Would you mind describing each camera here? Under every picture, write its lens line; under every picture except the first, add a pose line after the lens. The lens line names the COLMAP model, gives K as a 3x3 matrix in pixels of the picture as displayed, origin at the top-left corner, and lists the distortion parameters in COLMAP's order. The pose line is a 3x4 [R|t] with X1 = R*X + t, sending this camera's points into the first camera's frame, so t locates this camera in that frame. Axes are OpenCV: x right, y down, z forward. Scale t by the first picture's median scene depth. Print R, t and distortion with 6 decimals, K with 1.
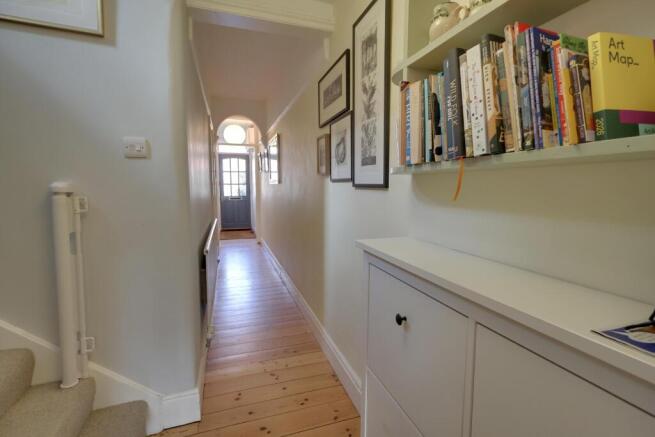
lens RADIAL K [[300.8, 0, 327.5], [0, 300.8, 218.5], [0, 0, 1]] dist [-0.001549, 0.000902]
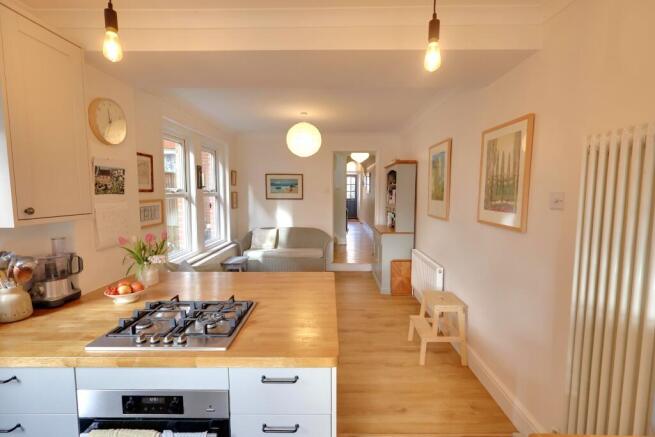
lens RADIAL K [[300.8, 0, 327.5], [0, 300.8, 218.5], [0, 0, 1]] dist [-0.001549, 0.000902]
pose [[0.941780, 0.032655, -0.334640, 0.222260], [-0.037824, 0.999244, -0.008940, 0.081401], [0.334096, 0.021077, 0.942304, -0.920004]]
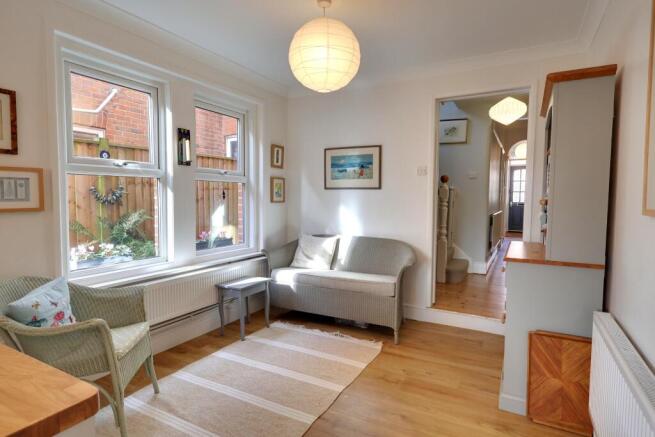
lens RADIAL K [[352.5, 0, 327.5], [0, 352.5, 218.5], [0, 0, 1]] dist [-0.003696, -0.000954]
pose [[0.671209, 0.048304, -0.739693, 0.239848], [-0.084599, 0.996346, -0.011702, 0.084257], [0.736425, 0.070431, 0.672843, -0.566183]]
